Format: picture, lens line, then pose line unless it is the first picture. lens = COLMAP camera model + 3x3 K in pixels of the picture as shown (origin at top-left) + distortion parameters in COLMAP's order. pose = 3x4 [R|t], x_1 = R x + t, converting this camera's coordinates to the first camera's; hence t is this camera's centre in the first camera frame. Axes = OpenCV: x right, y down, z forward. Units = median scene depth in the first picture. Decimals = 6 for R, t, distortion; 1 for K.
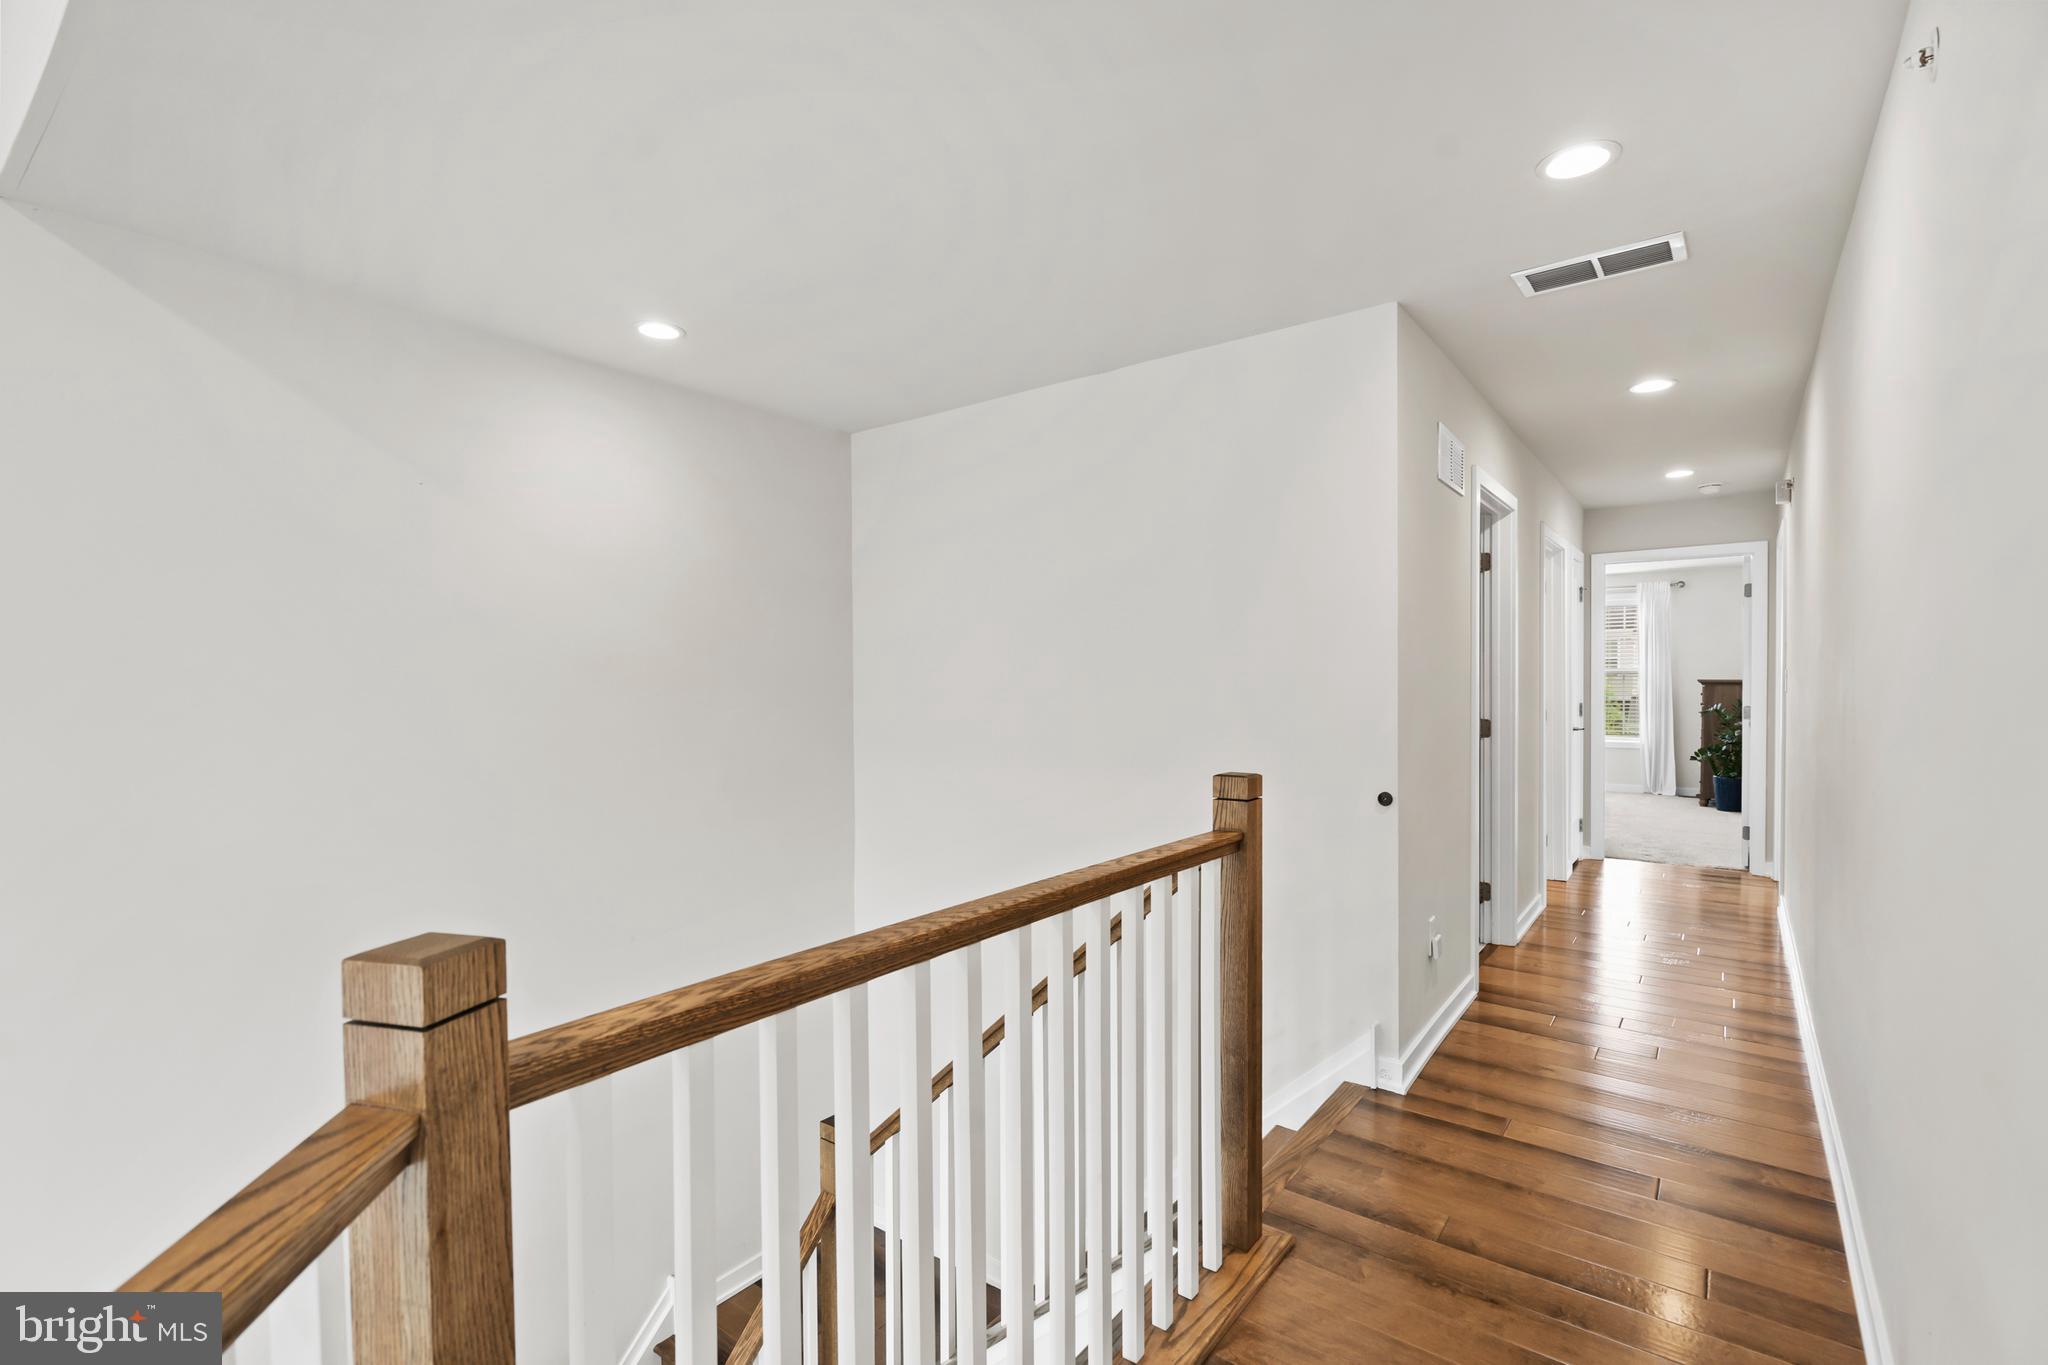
lens RADIAL K [[940.3, 0, 1033.4], [0, 940.3, 684.5], [0, 0, 1]] dist [-0.003892, 0.001980]
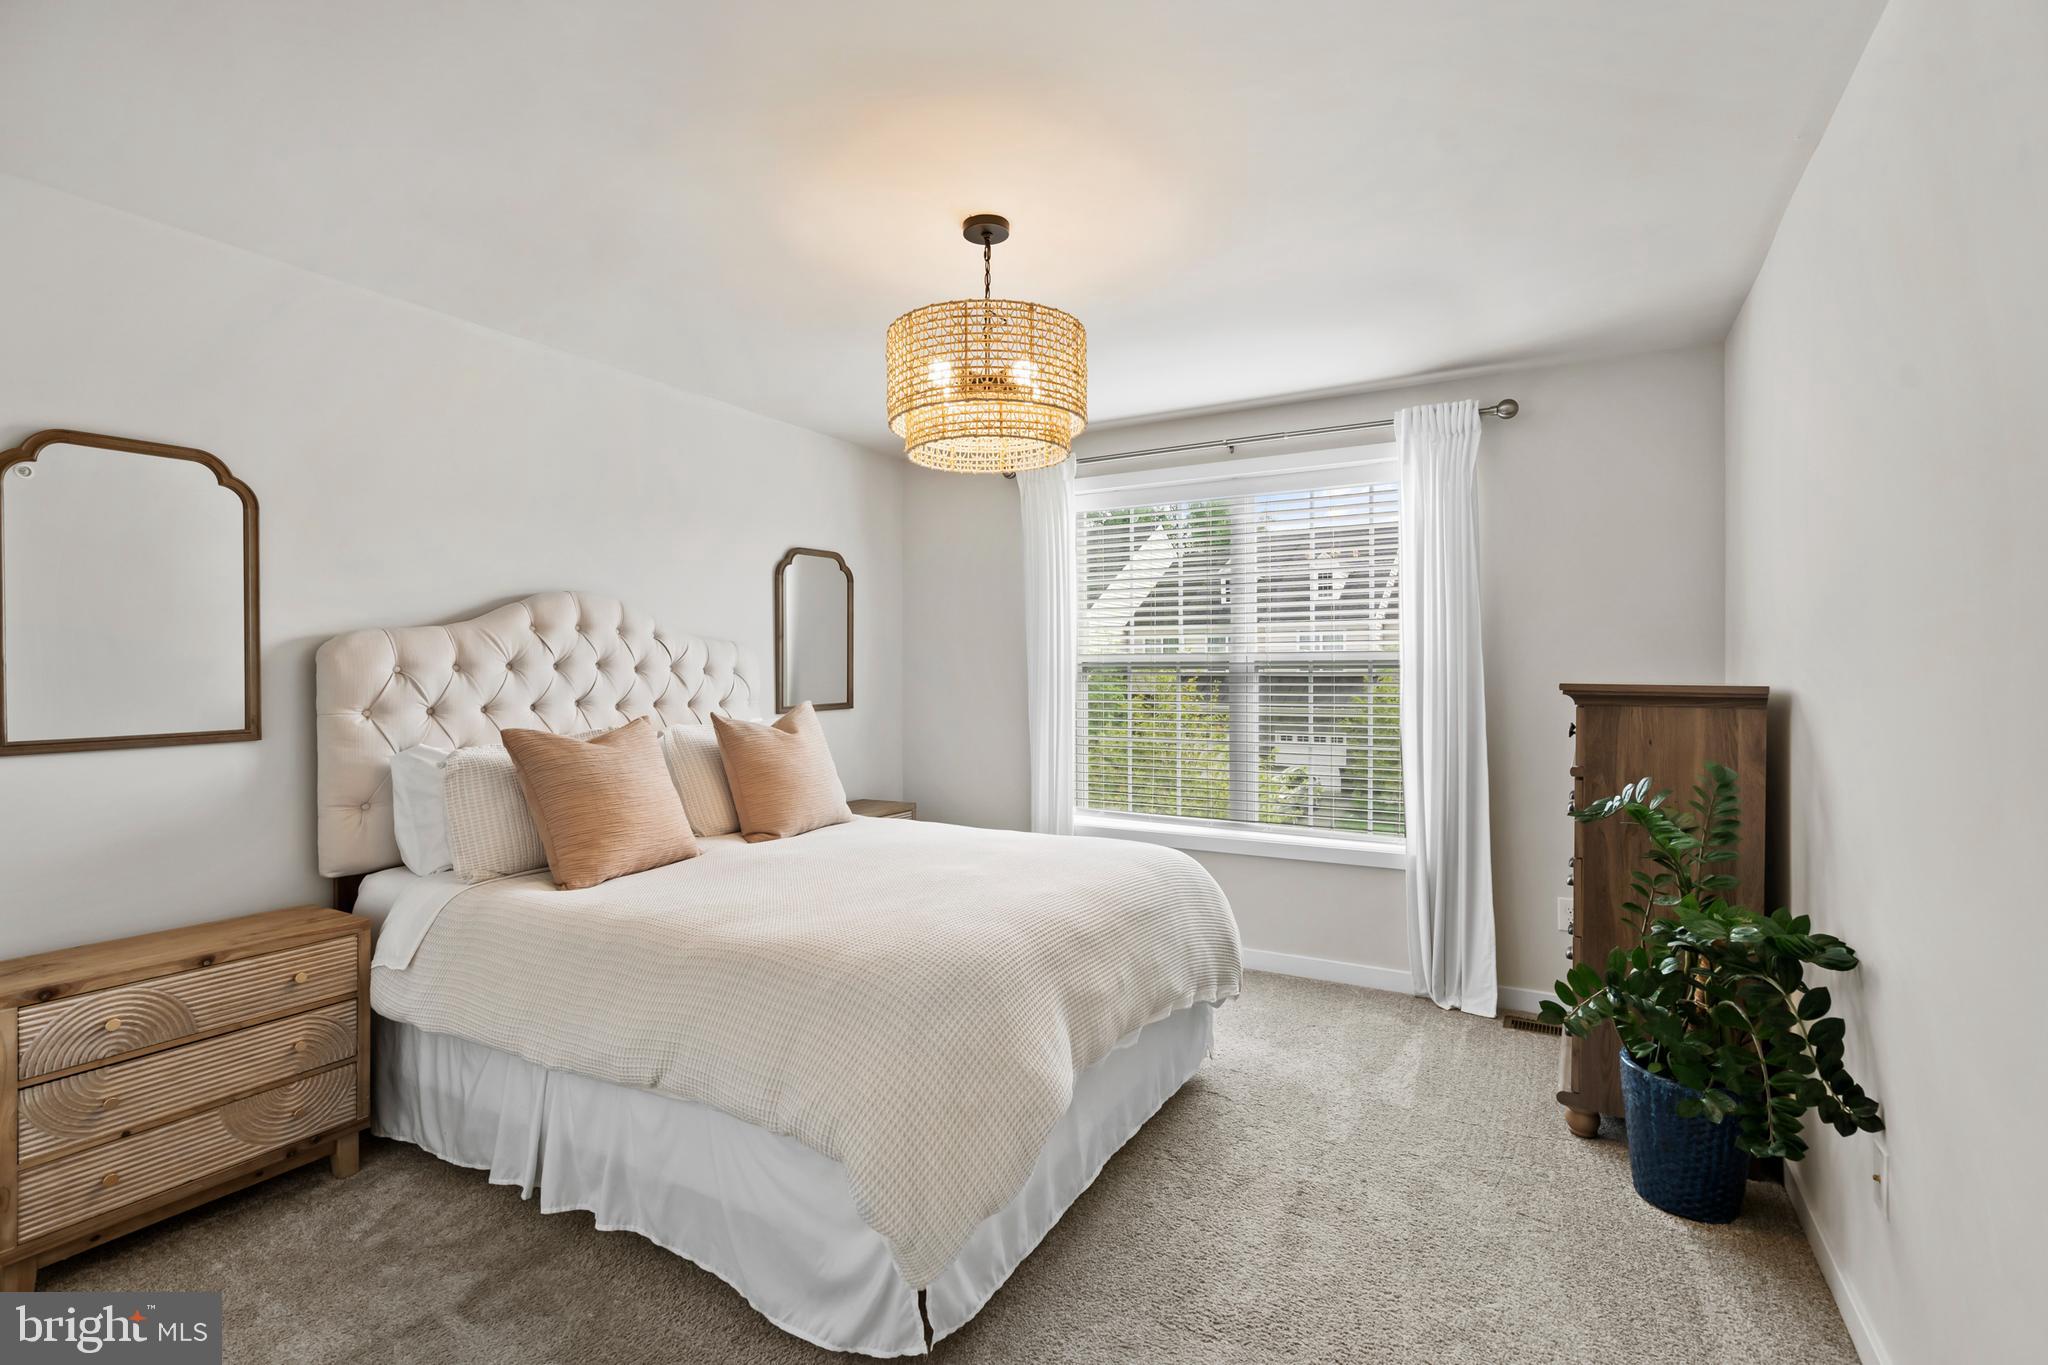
lens RADIAL K [[940.3, 0, 1014.1], [0, 940.3, 675.3], [0, 0, 1]] dist [-0.003892, 0.001980]
pose [[0.994091, -0.002515, 0.108521, 0.511351], [0.003080, 0.999983, -0.005038, -0.007003], [-0.108507, 0.005342, 0.994081, 0.733253]]
